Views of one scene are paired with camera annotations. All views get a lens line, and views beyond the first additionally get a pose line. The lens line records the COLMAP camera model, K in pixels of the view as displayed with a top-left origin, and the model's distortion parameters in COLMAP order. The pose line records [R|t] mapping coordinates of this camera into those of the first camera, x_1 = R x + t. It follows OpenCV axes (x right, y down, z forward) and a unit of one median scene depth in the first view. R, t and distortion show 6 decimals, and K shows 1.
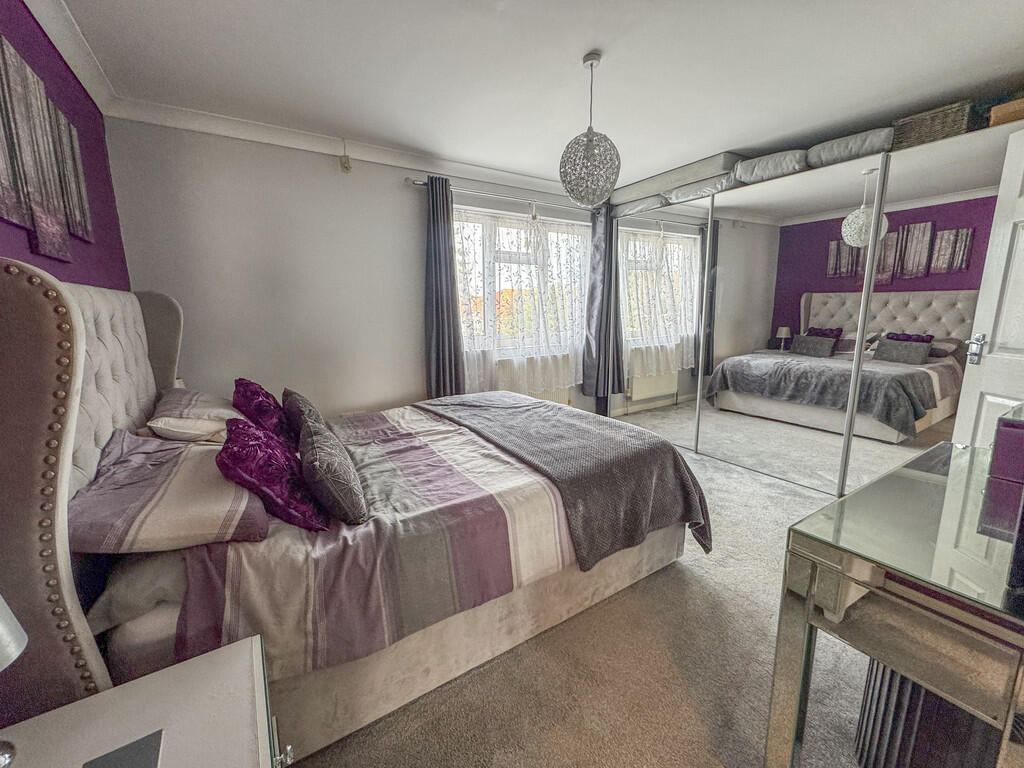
lens RADIAL K [[413.2, 0, 512.0], [0, 413.2, 384.0], [0, 0, 1]] dist [-0.000142, -0.000201]
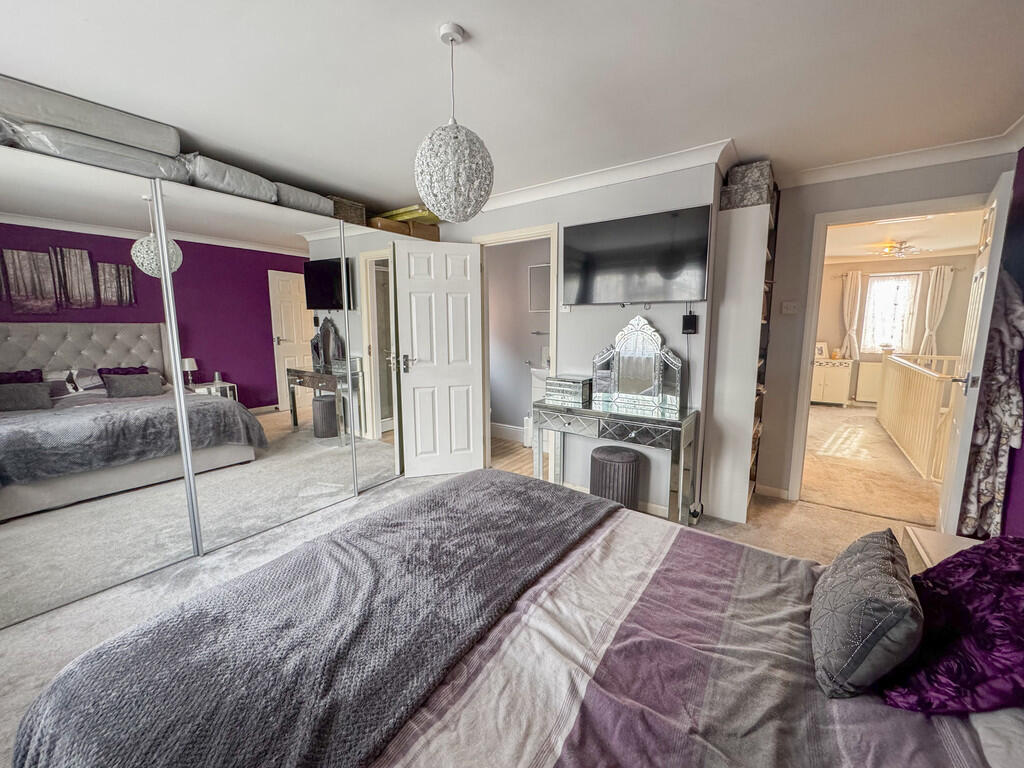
lens RADIAL K [[403.5, 0, 510.3], [0, 403.5, 379.9], [0, 0, 1]] dist [-0.000971, -0.000108]
pose [[-0.368473, -0.111632, 0.922911, -0.277509], [0.181316, 0.965069, 0.189122, -0.126030], [-0.911785, 0.237025, -0.335361, 0.593000]]
